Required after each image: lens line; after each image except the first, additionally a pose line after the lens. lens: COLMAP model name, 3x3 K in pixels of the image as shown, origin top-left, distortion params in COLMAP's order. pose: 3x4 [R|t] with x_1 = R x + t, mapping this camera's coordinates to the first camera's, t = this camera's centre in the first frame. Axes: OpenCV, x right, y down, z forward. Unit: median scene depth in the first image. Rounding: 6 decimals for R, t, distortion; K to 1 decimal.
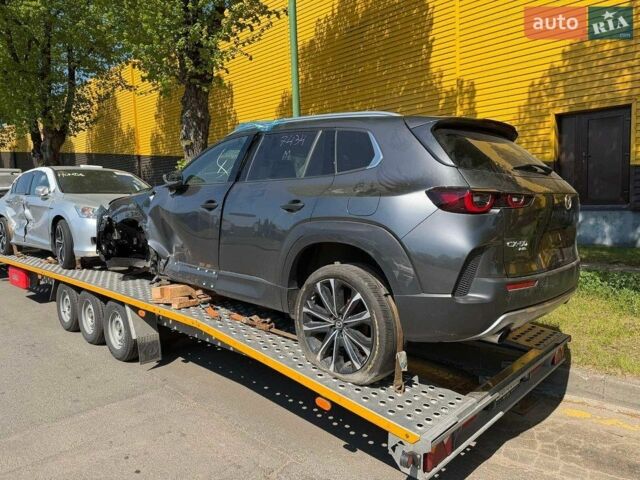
lens RADIAL K [[461.2, 0, 320.0], [0, 461.2, 240.0], [0, 0, 1]] dist [0.009371, -0.004607]
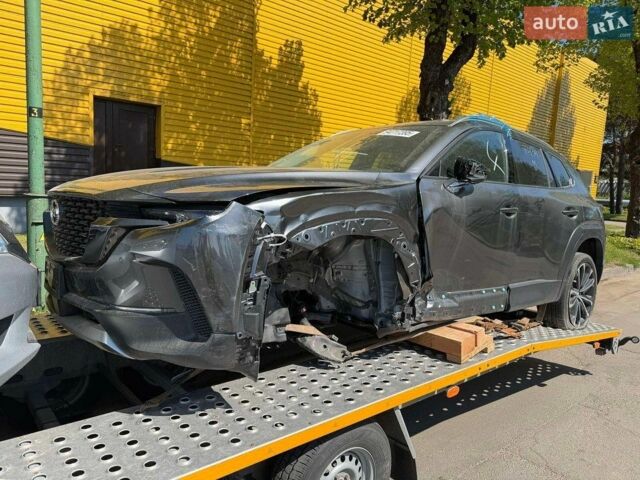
lens RADIAL K [[461.2, 0, 320.0], [0, 461.2, 240.0], [0, 0, 1]] dist [0.009371, -0.004607]
pose [[0.088115, -0.088682, 0.992155, -0.428915], [0.036930, 0.995635, 0.085713, -0.043724], [-0.995425, 0.029088, 0.091006, 0.484573]]
